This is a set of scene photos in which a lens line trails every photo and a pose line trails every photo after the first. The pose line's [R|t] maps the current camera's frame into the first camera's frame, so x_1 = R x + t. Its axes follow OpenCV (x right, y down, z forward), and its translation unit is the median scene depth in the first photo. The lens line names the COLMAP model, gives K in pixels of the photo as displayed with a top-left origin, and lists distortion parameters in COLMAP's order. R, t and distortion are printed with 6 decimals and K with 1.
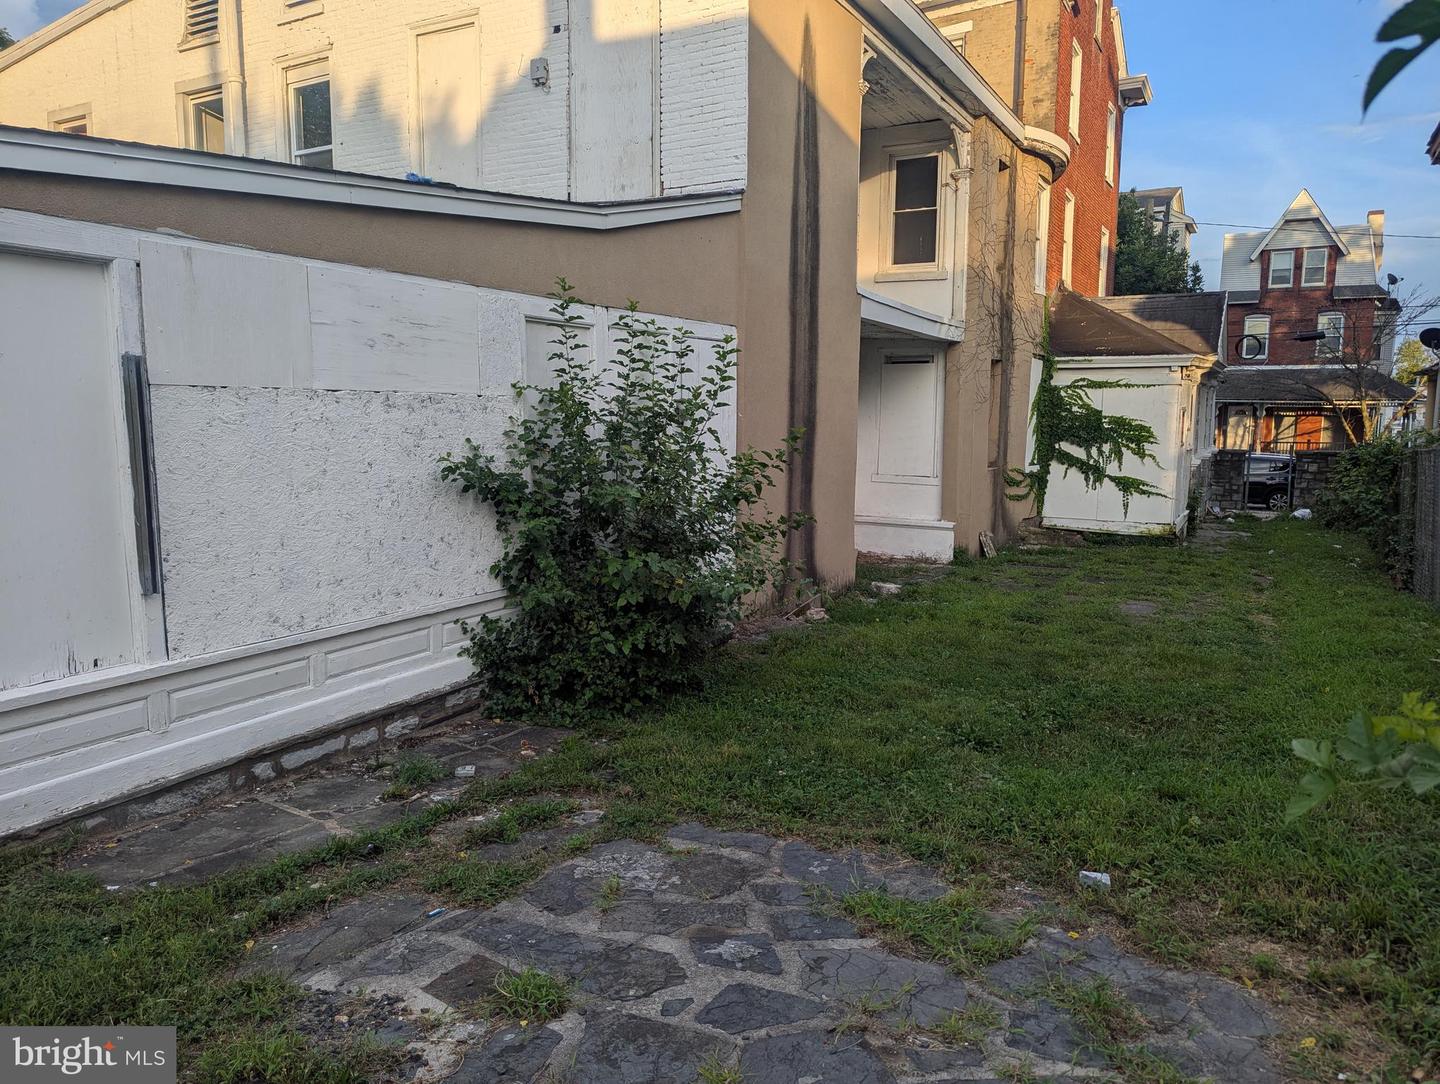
lens RADIAL K [[1003.7, 0, 730.6], [0, 1003.7, 537.2], [0, 0, 1]] dist [0.030110, -0.015947]
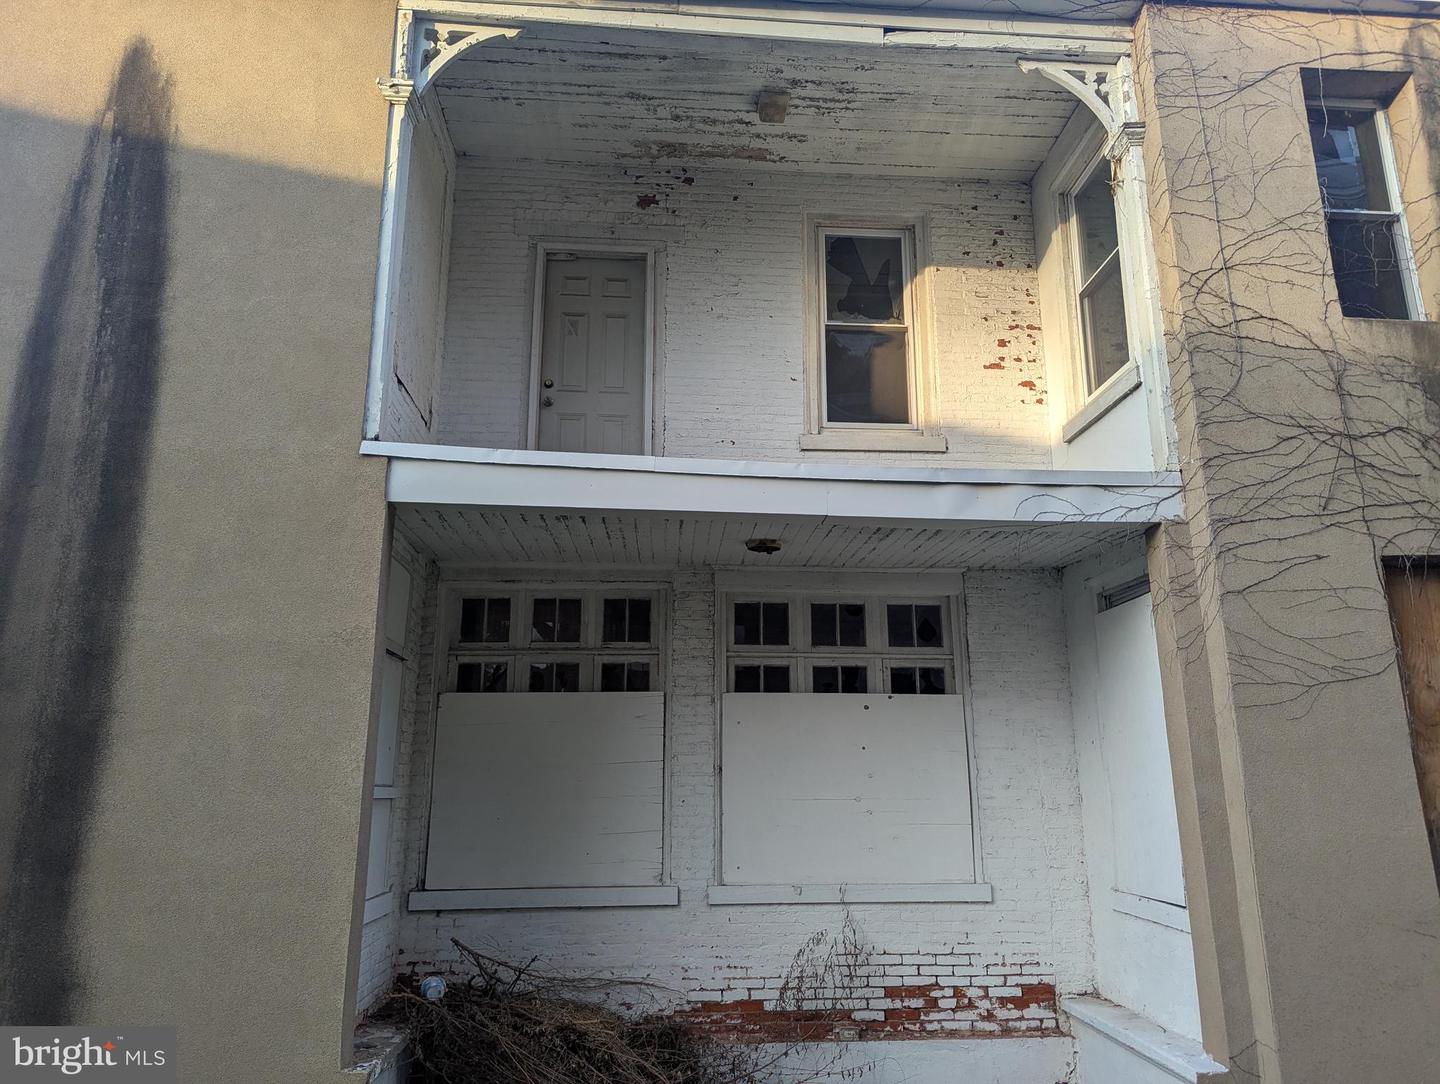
lens RADIAL K [[1003.7, 0, 728.3], [0, 1003.7, 539.7], [0, 0, 1]] dist [0.030110, -0.015947]
pose [[0.554730, -0.198129, -0.808096, 0.360612], [-0.096909, 0.949238, -0.299259, -0.049468], [0.826367, 0.244320, 0.507370, 0.554598]]
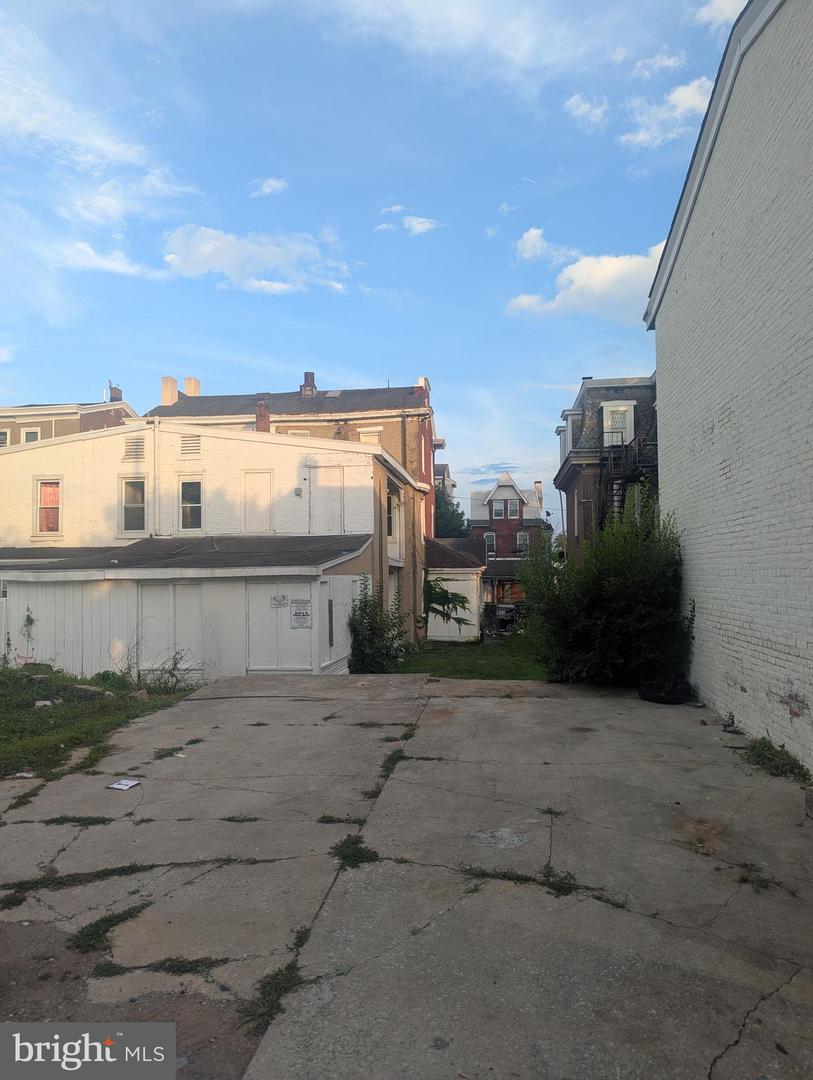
lens RADIAL K [[752.8, 0, 404.8], [0, 752.8, 544.5], [0, 0, 1]] dist [0.030110, -0.015947]
pose [[0.930736, -0.000581, 0.365692, -0.386648], [0.061808, 0.985862, -0.155745, 0.040623], [-0.360431, 0.167560, 0.917613, -0.636935]]
